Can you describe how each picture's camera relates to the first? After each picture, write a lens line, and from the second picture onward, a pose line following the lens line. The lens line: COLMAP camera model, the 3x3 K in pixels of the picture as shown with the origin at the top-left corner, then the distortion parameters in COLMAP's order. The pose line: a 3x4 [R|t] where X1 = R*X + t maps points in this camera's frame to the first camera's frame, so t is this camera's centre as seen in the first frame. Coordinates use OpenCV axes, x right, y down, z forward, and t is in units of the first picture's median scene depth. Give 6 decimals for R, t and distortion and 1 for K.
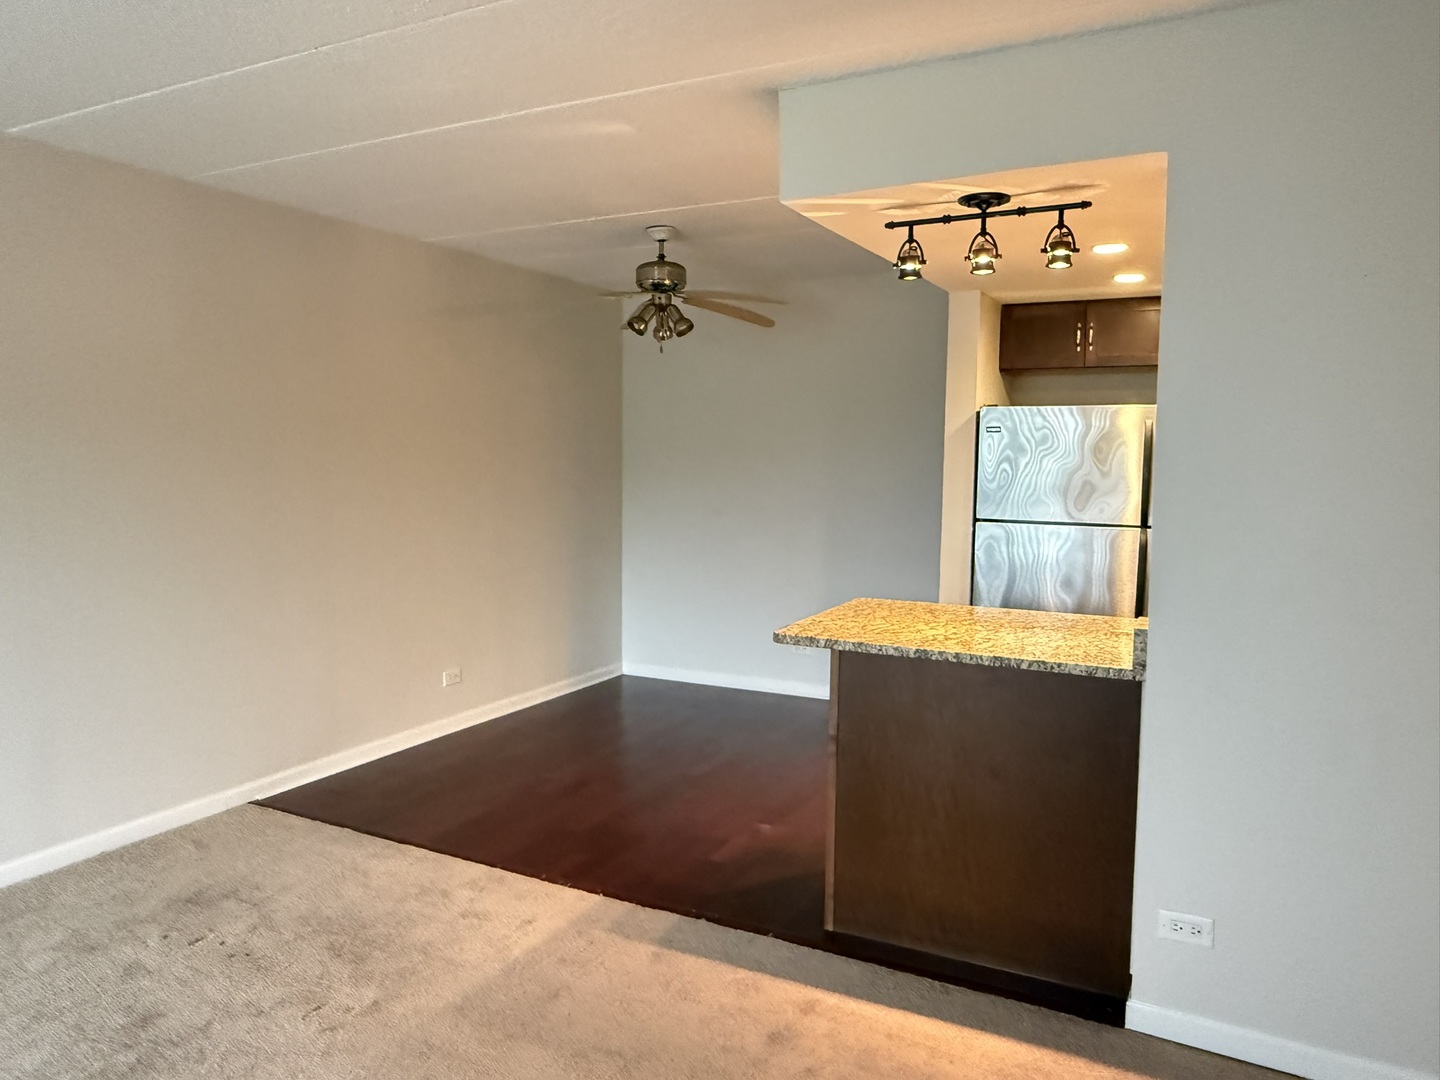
lens RADIAL K [[1026.6, 0, 720.0], [0, 1026.6, 540.0], [0, 0, 1]] dist [-0.001691, 0.000689]
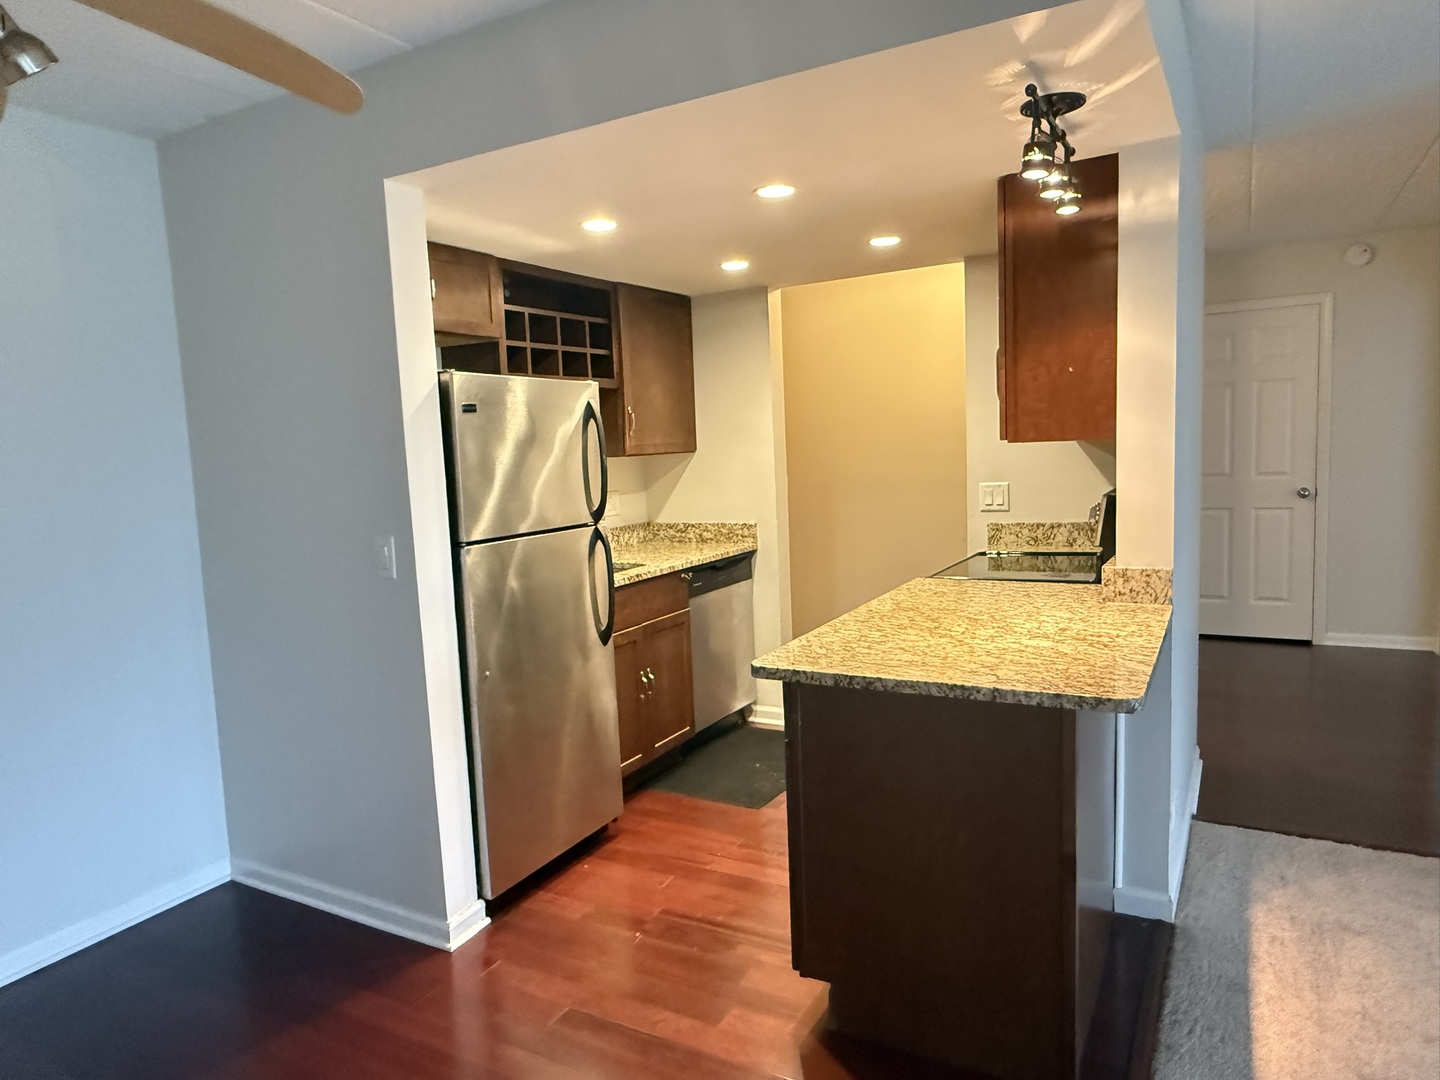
lens RADIAL K [[917.3, 0, 720.0], [0, 917.3, 540.0], [0, 0, 1]] dist [0.001212, 0.001801]
pose [[0.044011, -0.119443, 0.991865, -0.524259], [0.131844, 0.984838, 0.112747, -0.106486], [-0.990293, 0.125809, 0.059092, 1.262978]]
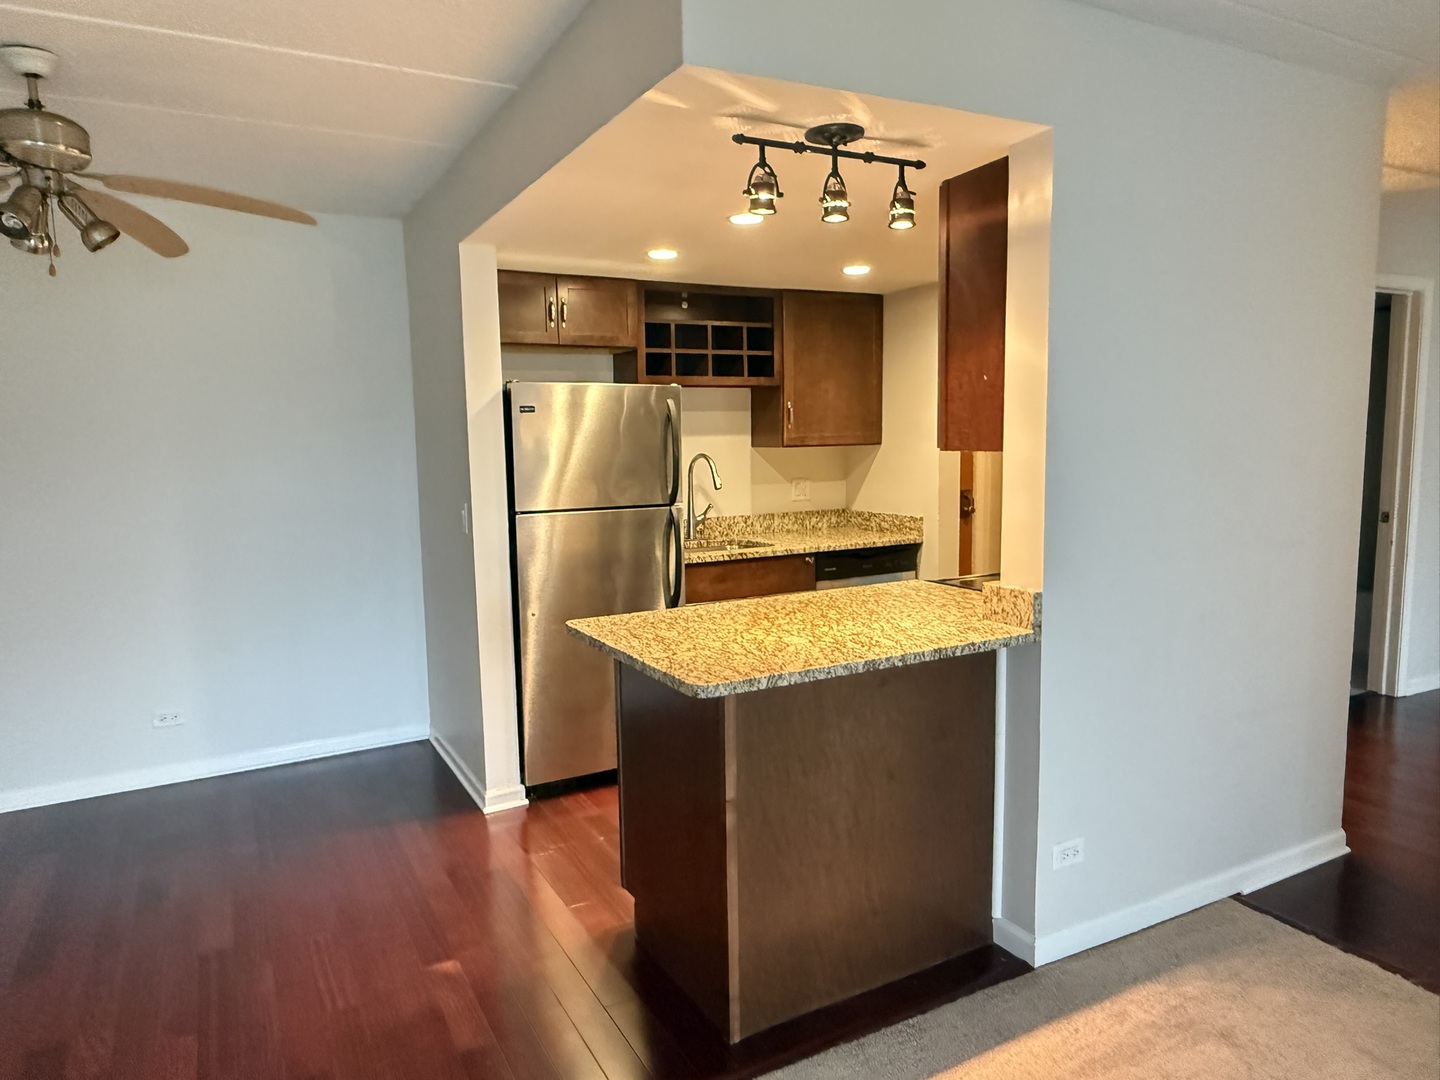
lens RADIAL K [[917.3, 0, 720.0], [0, 917.3, 540.0], [0, 0, 1]] dist [0.001212, 0.001801]
pose [[0.560471, -0.114096, 0.820277, -0.469023], [0.096700, 0.992705, 0.072007, -0.056768], [-0.822509, 0.038963, 0.567416, 0.651830]]
